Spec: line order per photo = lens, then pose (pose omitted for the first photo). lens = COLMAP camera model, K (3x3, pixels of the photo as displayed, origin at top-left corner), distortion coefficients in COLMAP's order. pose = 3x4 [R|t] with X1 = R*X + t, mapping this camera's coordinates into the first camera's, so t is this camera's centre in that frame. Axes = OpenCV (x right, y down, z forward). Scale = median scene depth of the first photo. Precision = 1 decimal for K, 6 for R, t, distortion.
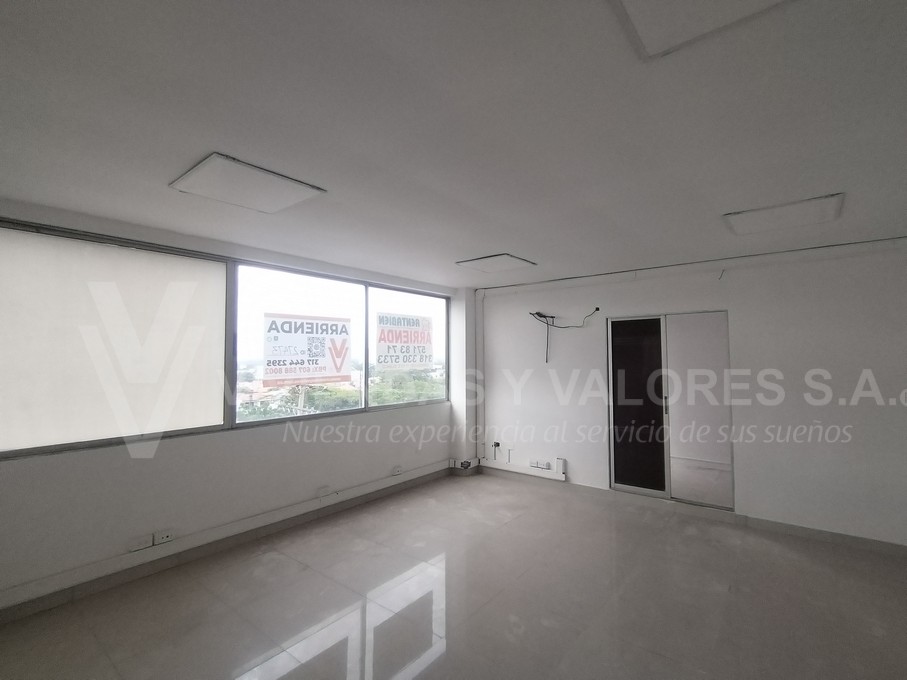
lens RADIAL K [[428.1, 0, 457.1], [0, 428.1, 337.2], [0, 0, 1]] dist [-0.002346, 0.000766]
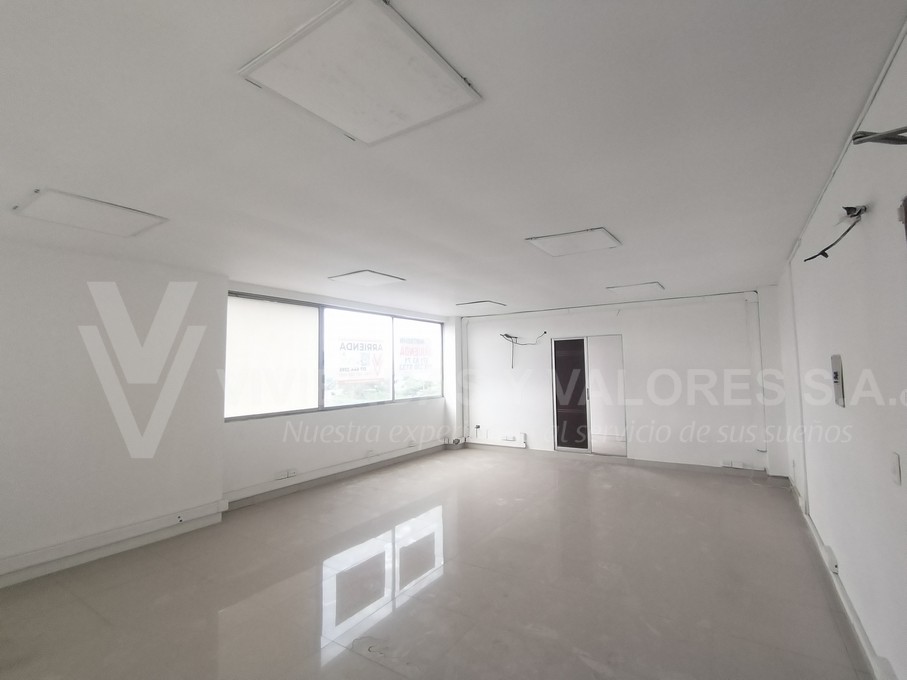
lens RADIAL K [[428.1, 0, 457.1], [0, 428.1, 337.2], [0, 0, 1]] dist [-0.002346, 0.000766]
pose [[0.995565, -0.004465, 0.093969, -0.137150], [0.006868, 0.999657, -0.025259, -0.013999], [-0.093824, 0.025793, 0.995255, -0.525197]]
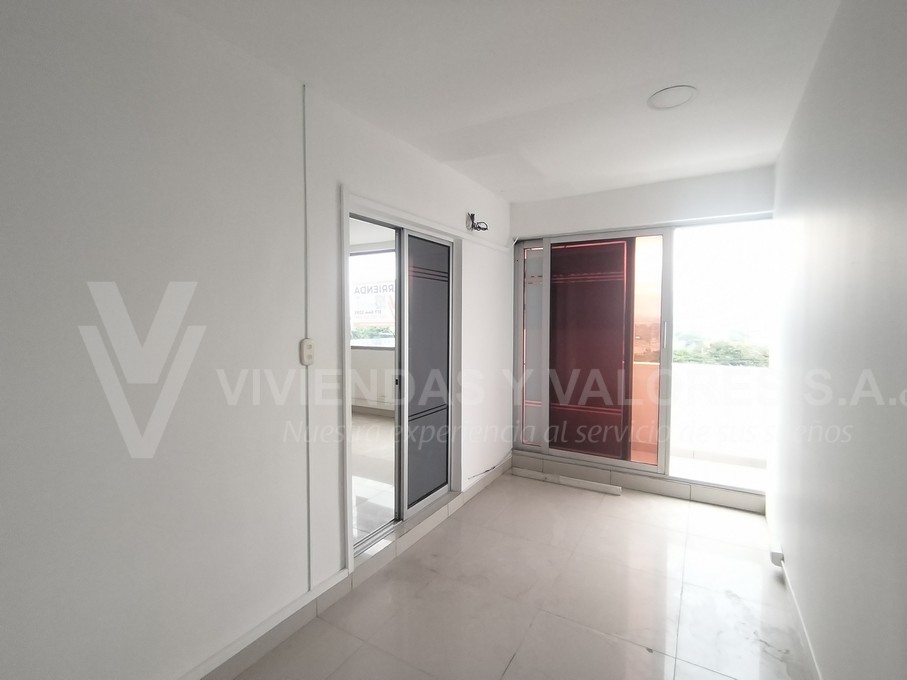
lens RADIAL K [[428.1, 0, 457.1], [0, 428.1, 337.2], [0, 0, 1]] dist [-0.002346, 0.000766]
pose [[0.145516, 0.052531, -0.987960, 1.101899], [0.049199, 0.996970, 0.060256, 0.064819], [0.988132, -0.057375, 0.142491, 0.985987]]
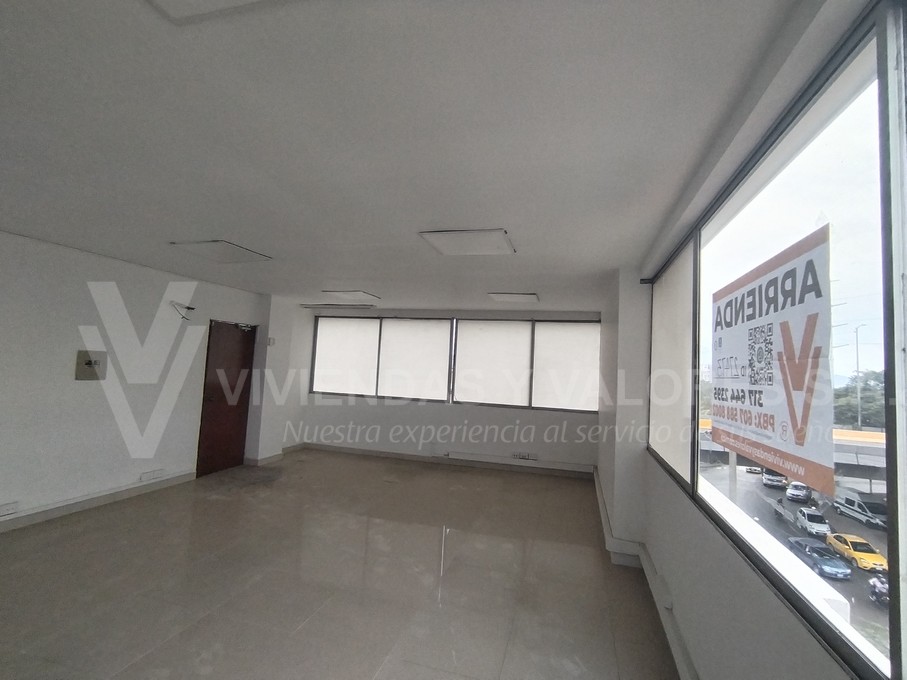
lens RADIAL K [[428.1, 0, 457.1], [0, 428.1, 337.2], [0, 0, 1]] dist [-0.002346, 0.000766]
pose [[-0.920080, -0.070680, -0.385301, 0.026684], [-0.030087, 0.993433, -0.110389, 0.050998], [0.390573, -0.089974, -0.916165, 1.152177]]
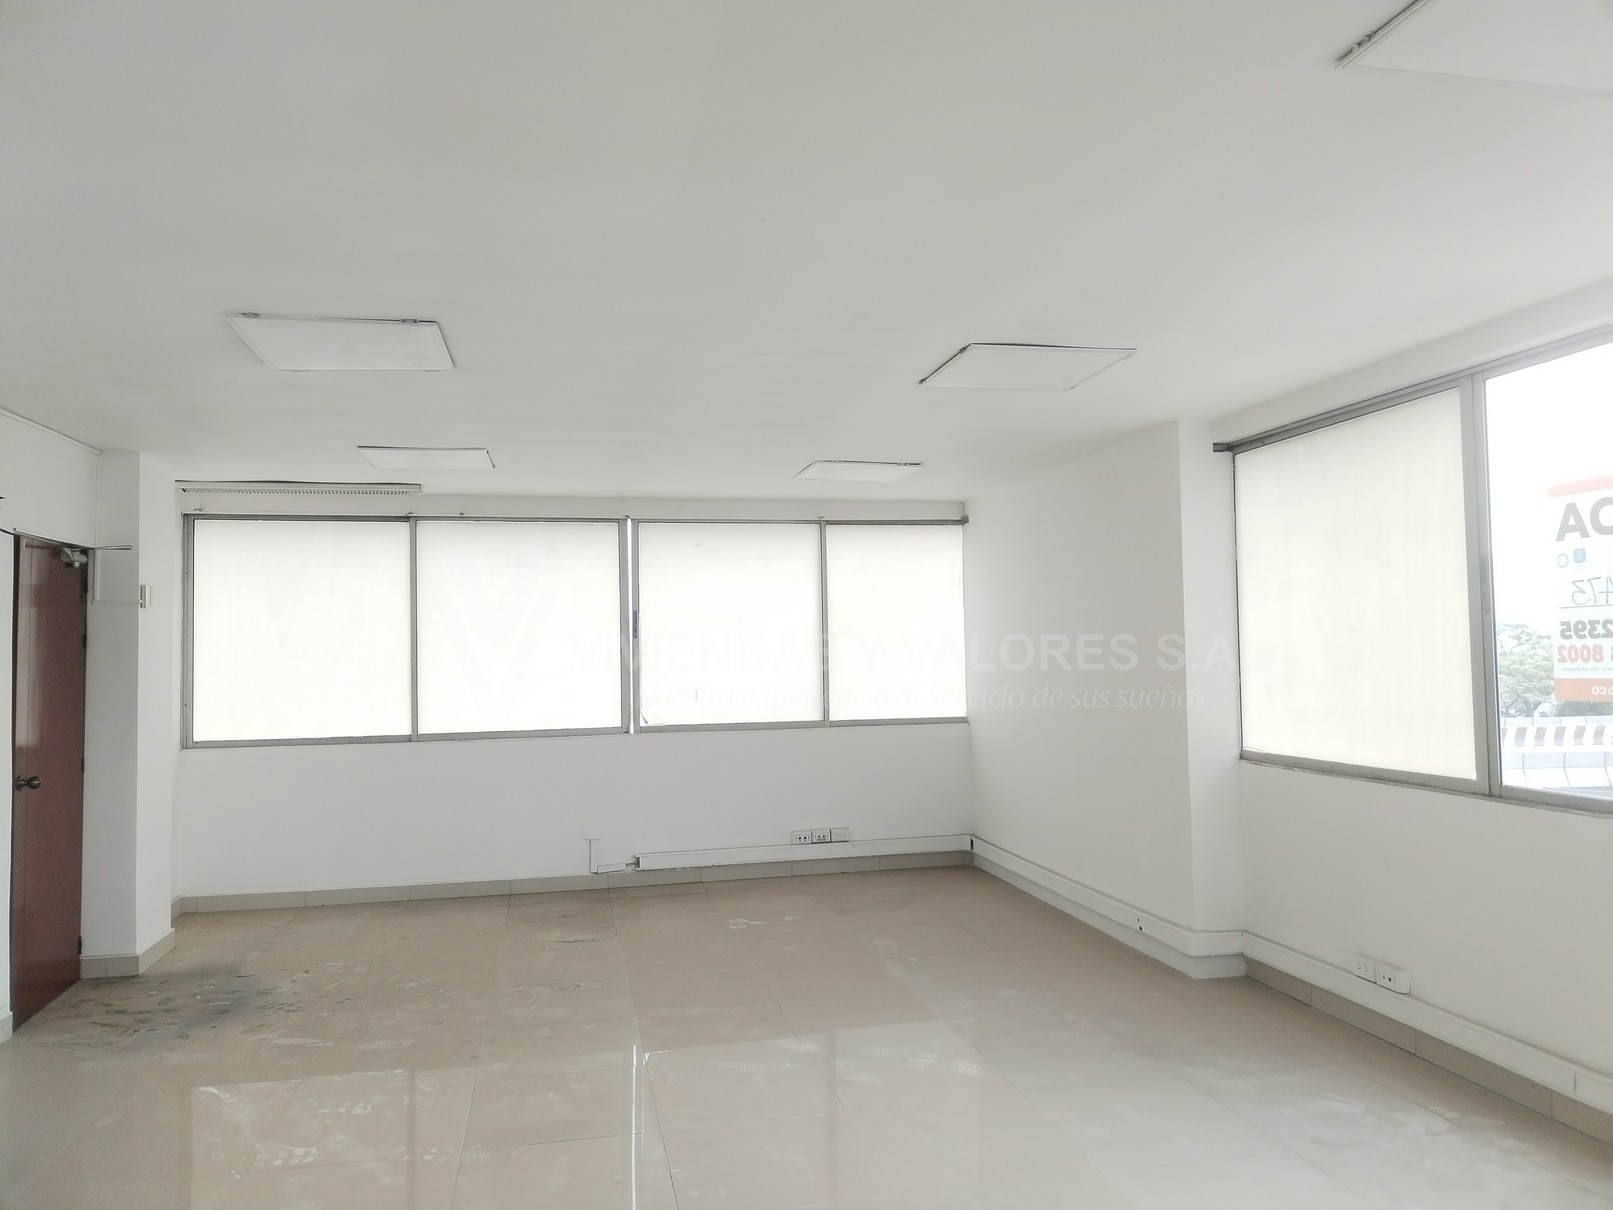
lens RADIAL K [[1172.0, 0, 806.5], [0, 1172.0, 605.0], [0, 0, 1]] dist [0.062712, -0.081661]
pose [[-0.637732, -0.018688, -0.770032, 0.580714], [0.052821, 0.996291, -0.067926, 0.062606], [0.768445, -0.083992, -0.634380, 0.975017]]
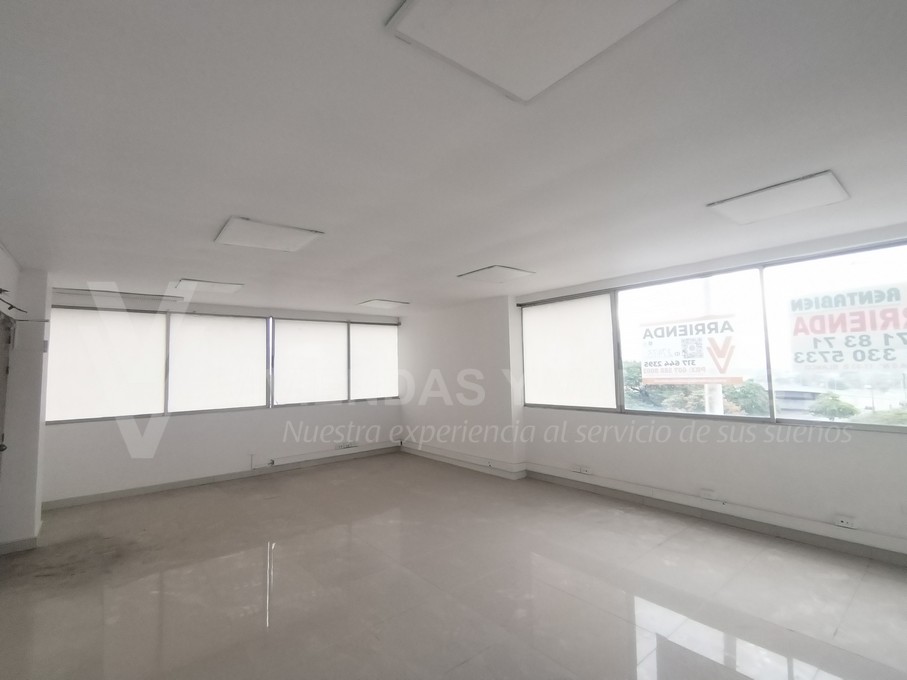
lens RADIAL K [[428.1, 0, 457.1], [0, 428.1, 337.2], [0, 0, 1]] dist [-0.002346, 0.000766]
pose [[-0.209117, -0.064812, -0.975741, 0.739696], [0.067717, 0.994446, -0.080568, 0.039327], [0.975543, -0.082923, -0.203566, 0.626671]]
